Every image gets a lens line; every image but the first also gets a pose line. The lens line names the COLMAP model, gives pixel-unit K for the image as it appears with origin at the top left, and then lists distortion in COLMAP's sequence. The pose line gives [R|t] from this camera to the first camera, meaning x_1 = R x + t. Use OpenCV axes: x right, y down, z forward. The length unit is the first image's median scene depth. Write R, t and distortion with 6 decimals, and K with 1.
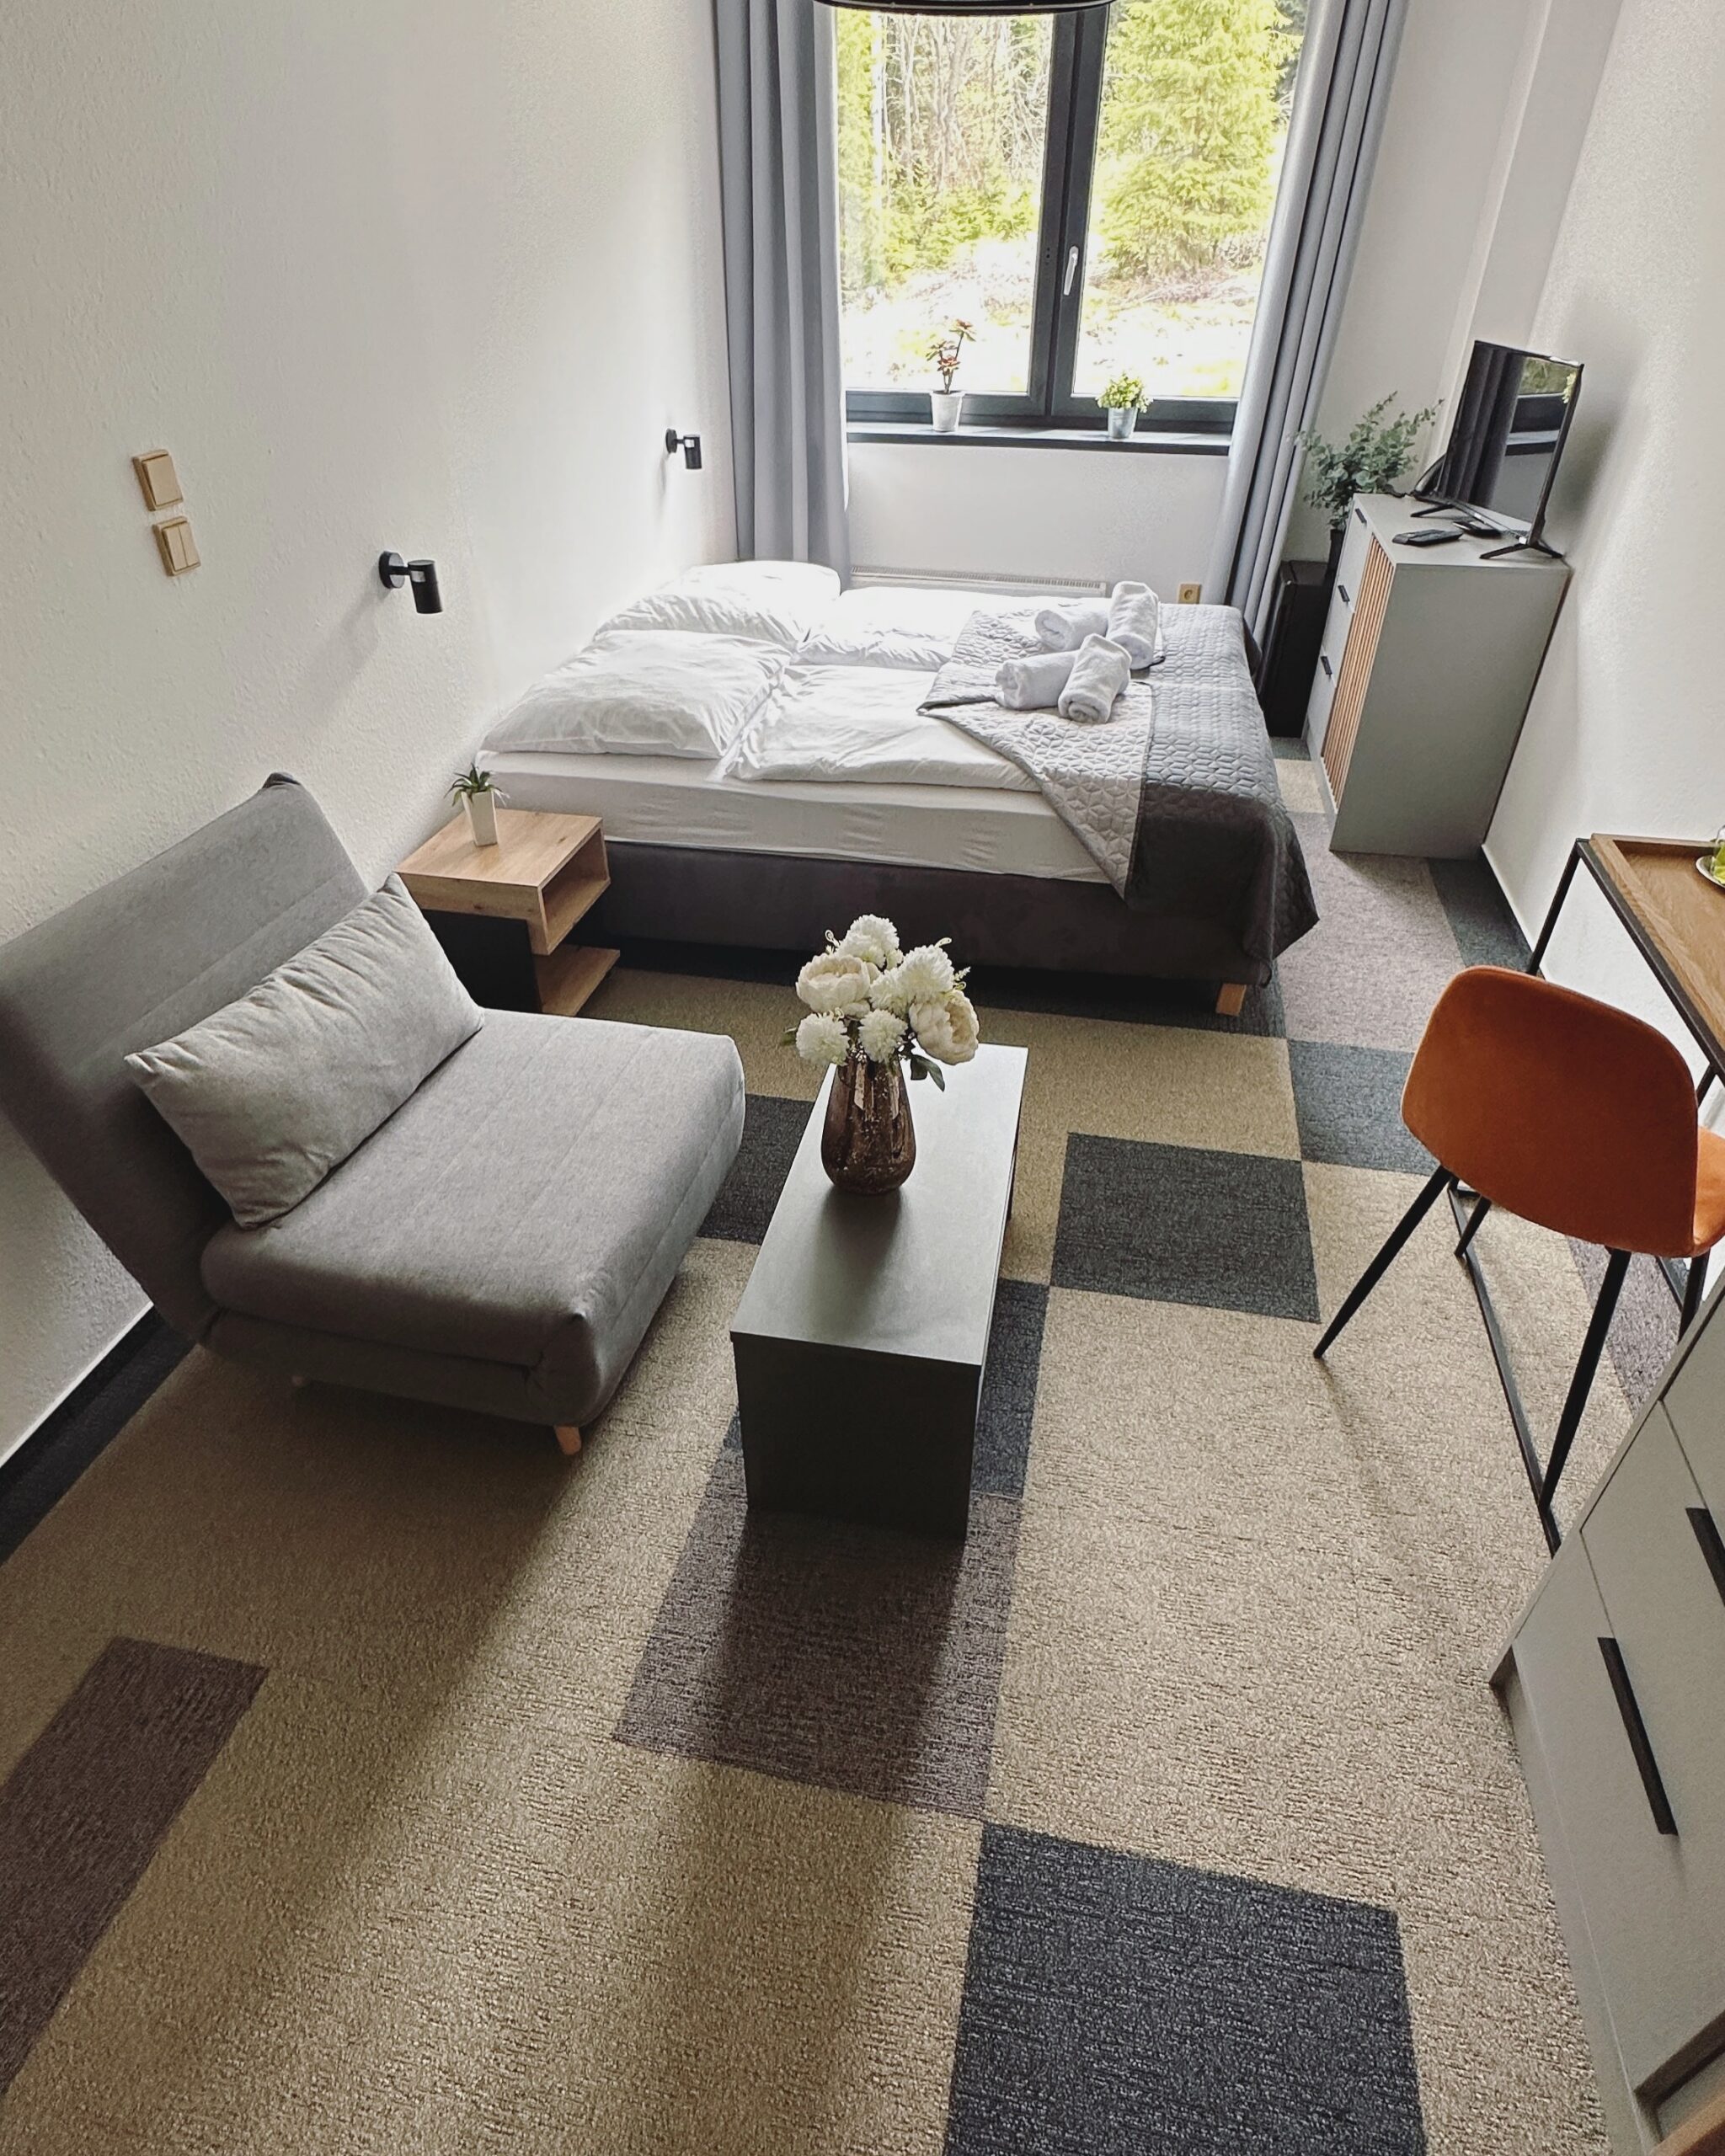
lens RADIAL K [[1210.5, 0, 870.2], [0, 1210.5, 1087.1], [0, 0, 1]] dist [-0.004389, -0.000073]
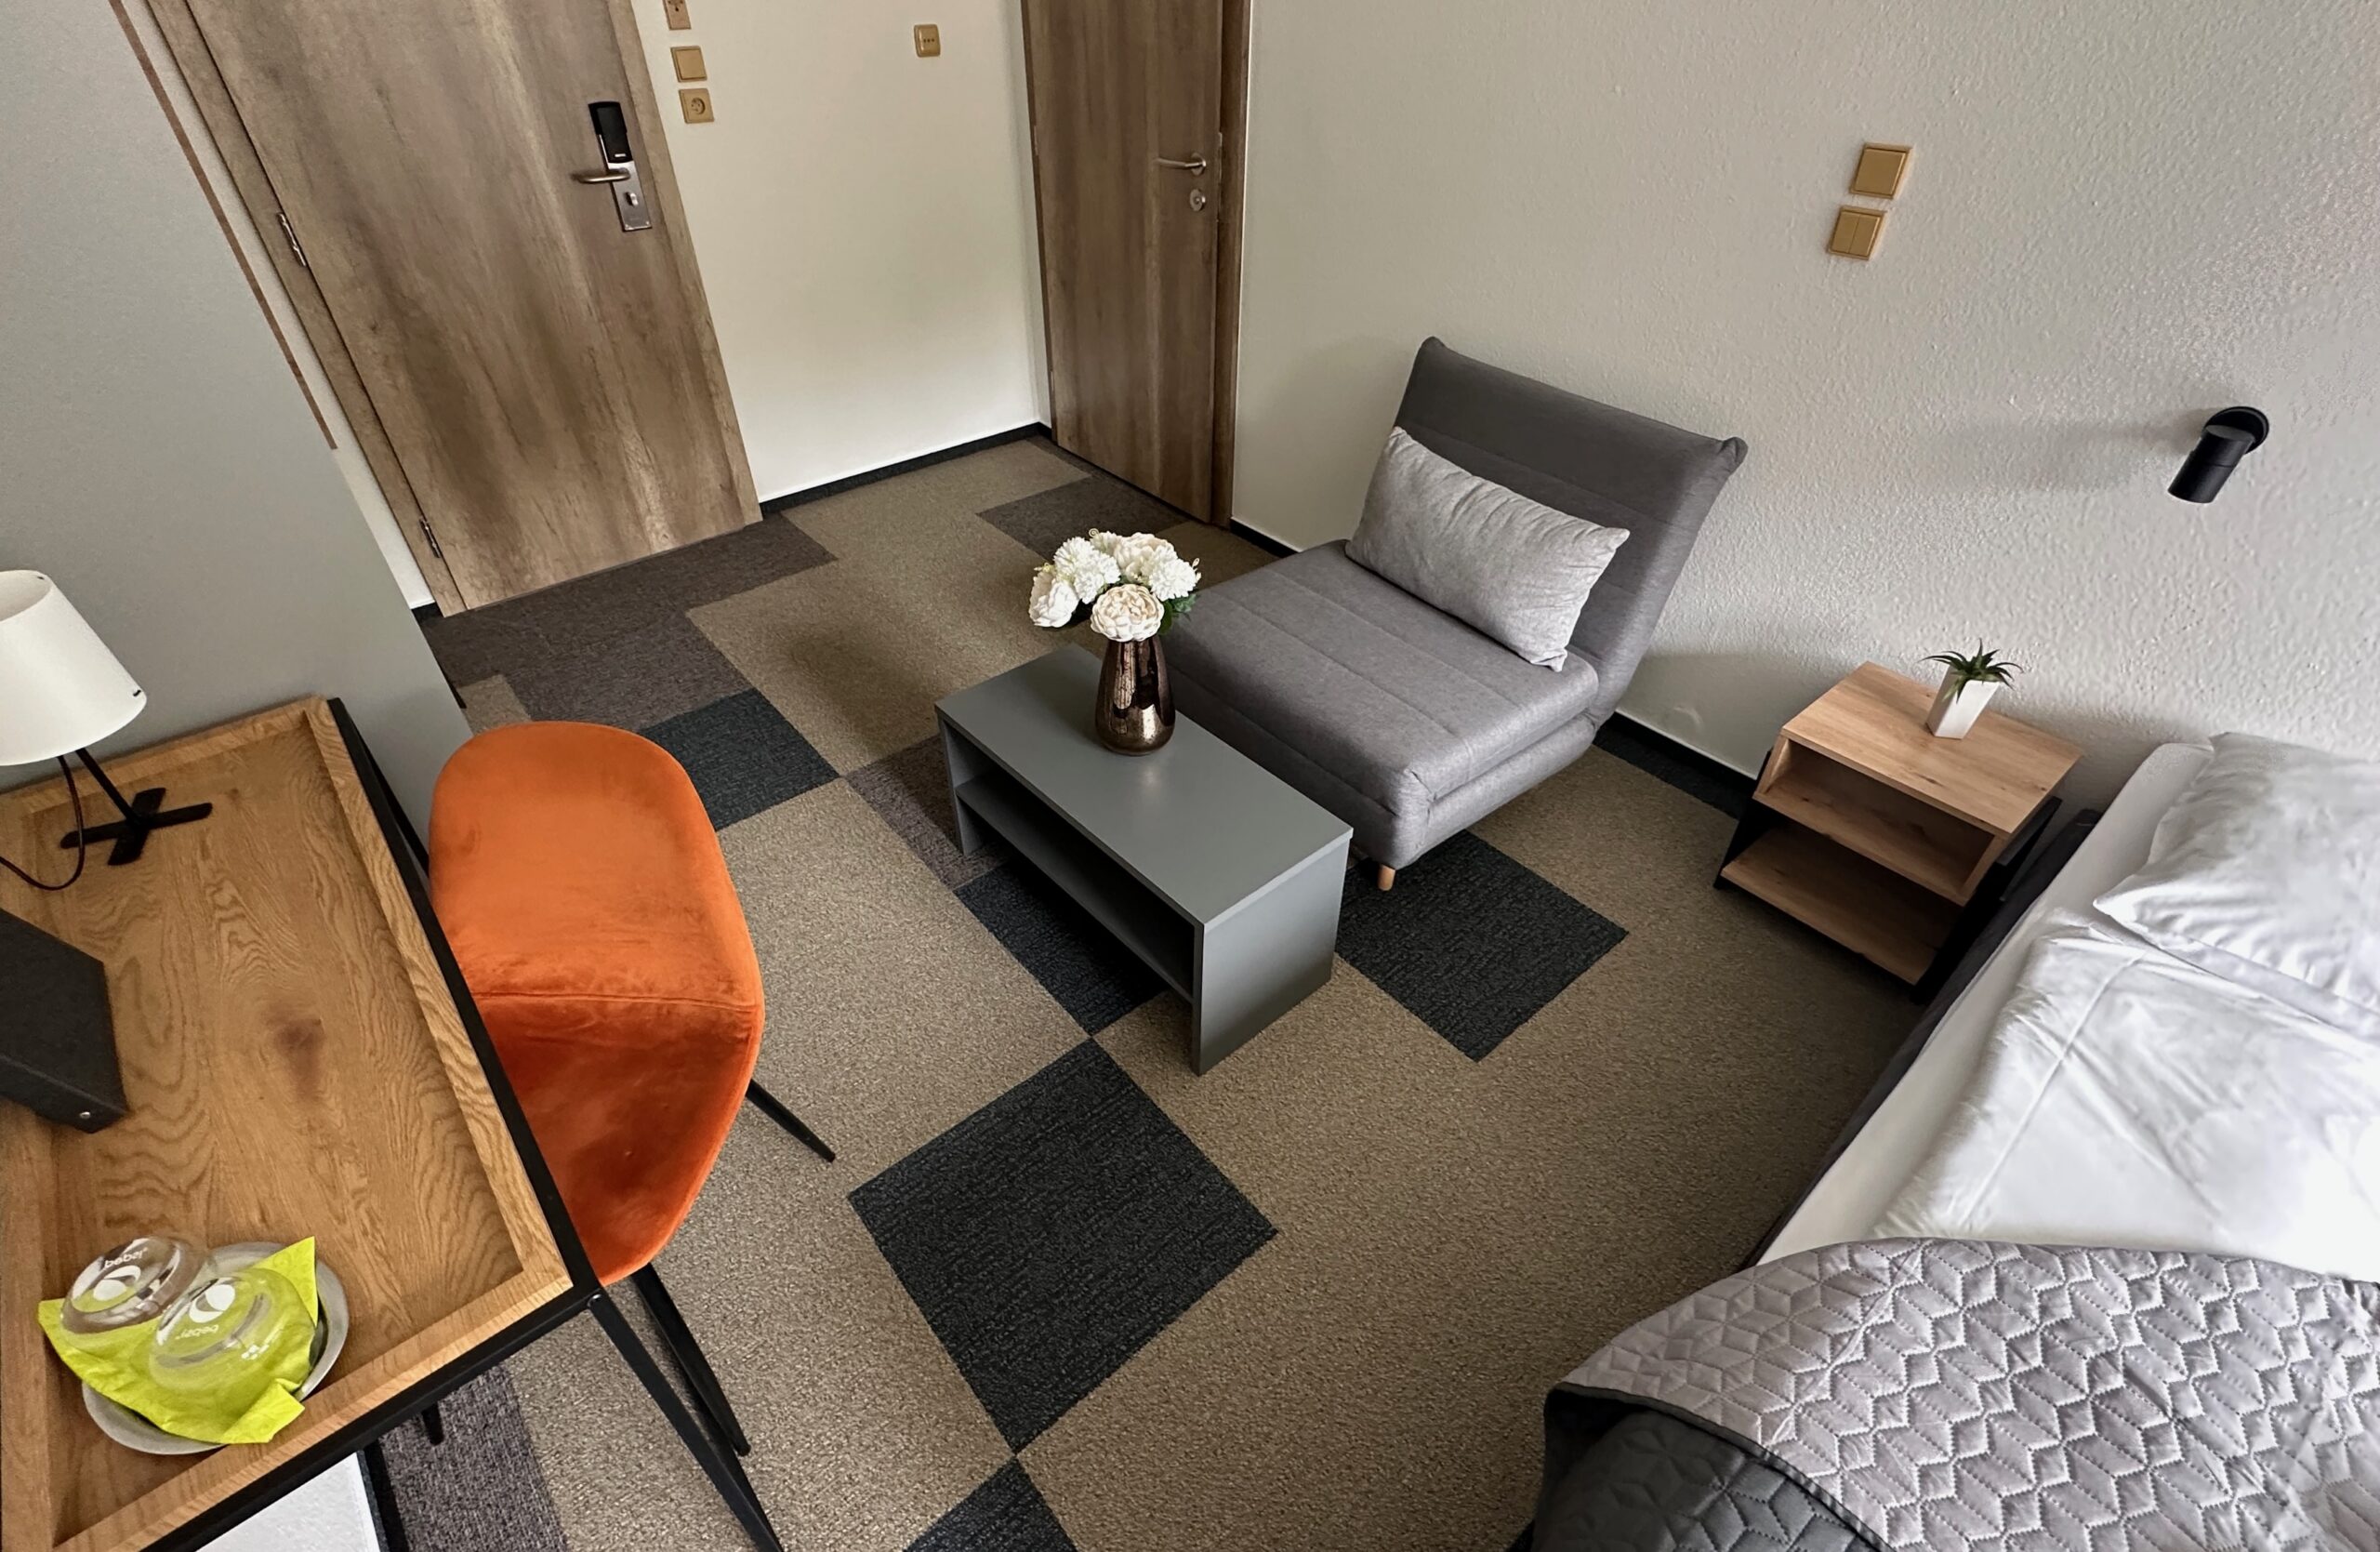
lens RADIAL K [[1108.8, 0, 1199.2], [0, 1108.8, 767.9], [0, 0, 1]] dist [0.003304, 0.000152]
pose [[-0.602593, 0.489212, -0.630518, 0.557094], [-0.468615, 0.422610, 0.775759, -0.667152], [0.645973, 0.762937, -0.025410, 0.917199]]
